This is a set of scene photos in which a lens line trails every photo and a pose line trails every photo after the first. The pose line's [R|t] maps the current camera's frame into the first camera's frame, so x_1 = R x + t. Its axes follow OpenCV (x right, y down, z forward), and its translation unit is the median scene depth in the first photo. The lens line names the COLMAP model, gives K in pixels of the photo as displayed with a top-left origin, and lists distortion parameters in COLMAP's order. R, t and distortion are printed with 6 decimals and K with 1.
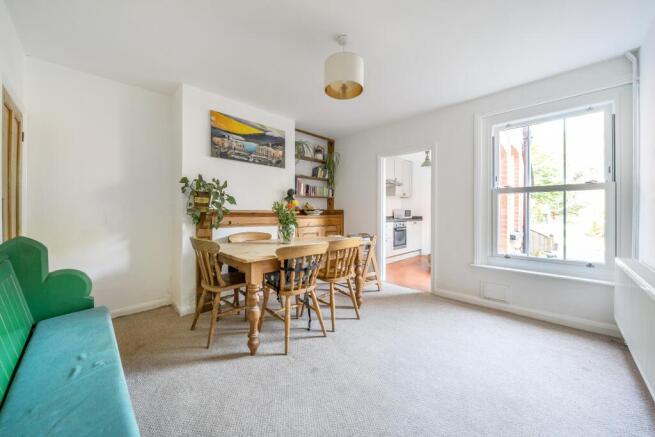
lens RADIAL K [[245.8, 0, 322.8], [0, 245.8, 209.3], [0, 0, 1]] dist [0.000078, -0.000022]
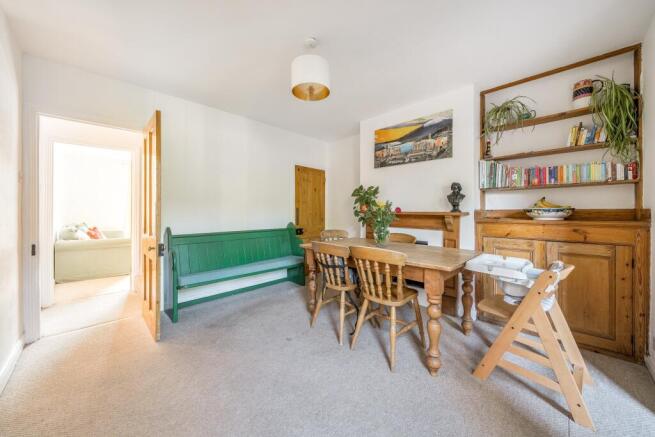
lens RADIAL K [[245.8, 0, 328.7], [0, 245.8, 213.4], [0, 0, 1]] dist [0.000078, -0.000022]
pose [[-0.010118, -0.005488, -0.999934, 0.662858], [0.000448, 0.999985, -0.005493, 0.014906], [0.999949, -0.000504, -0.010115, 0.666539]]
